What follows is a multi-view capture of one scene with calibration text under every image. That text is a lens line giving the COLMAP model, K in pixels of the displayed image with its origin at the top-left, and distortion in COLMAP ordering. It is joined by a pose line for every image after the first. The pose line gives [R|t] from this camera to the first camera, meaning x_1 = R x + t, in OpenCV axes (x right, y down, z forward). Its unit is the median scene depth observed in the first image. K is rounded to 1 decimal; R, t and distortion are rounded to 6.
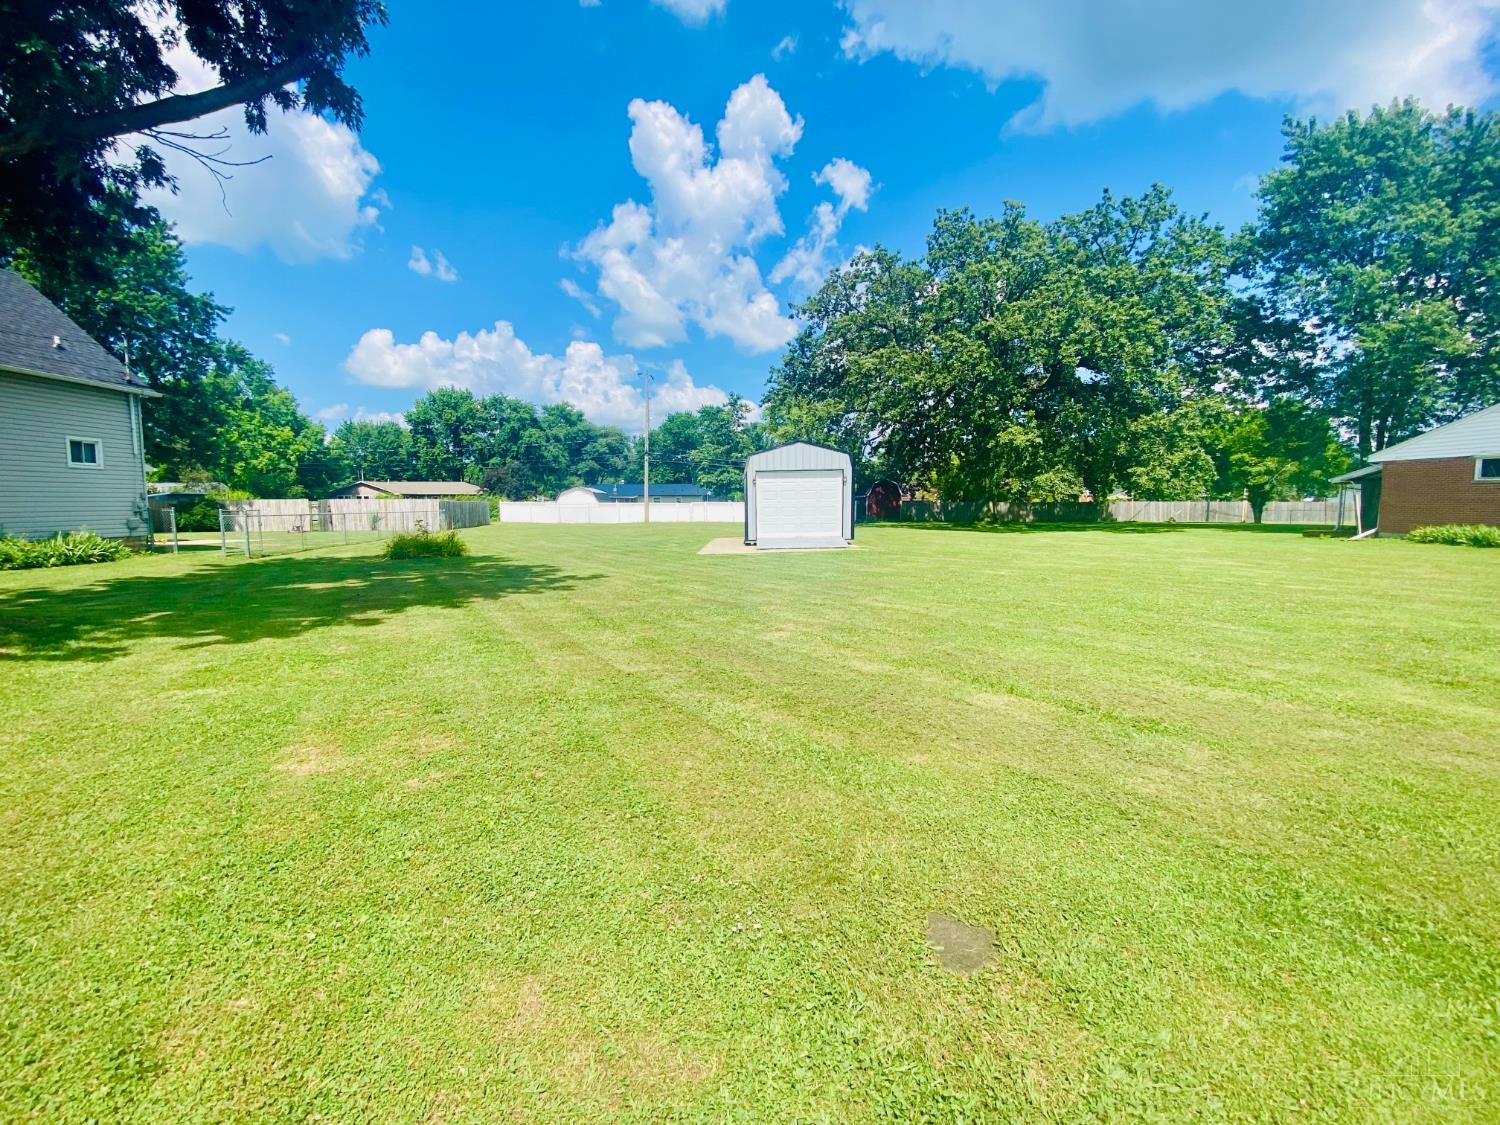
lens RADIAL K [[608.2, 0, 747.8], [0, 608.2, 557.6], [0, 0, 1]] dist [0.037521, -0.031829]
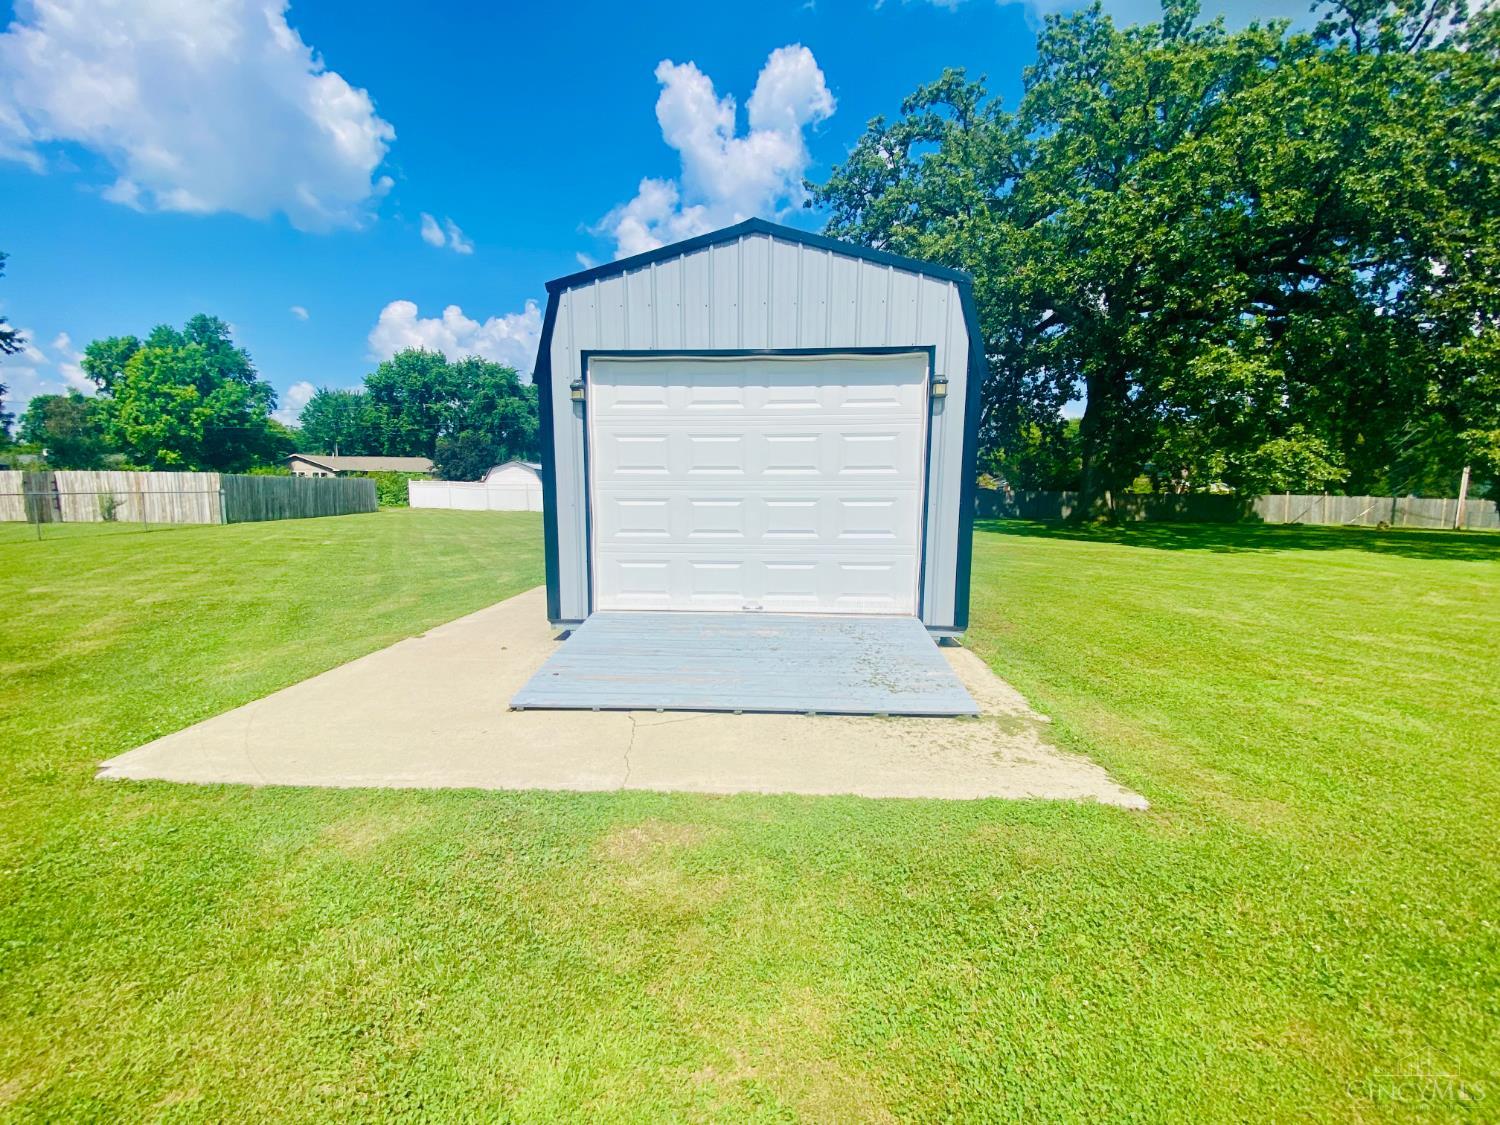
lens RADIAL K [[608.2, 0, 747.8], [0, 608.2, 557.6], [0, 0, 1]] dist [0.037521, -0.031829]
pose [[0.998935, 0.021669, -0.040736, 0.021264], [-0.020711, 0.999503, 0.023775, -0.014372], [0.041231, -0.022906, 0.998887, 0.166144]]
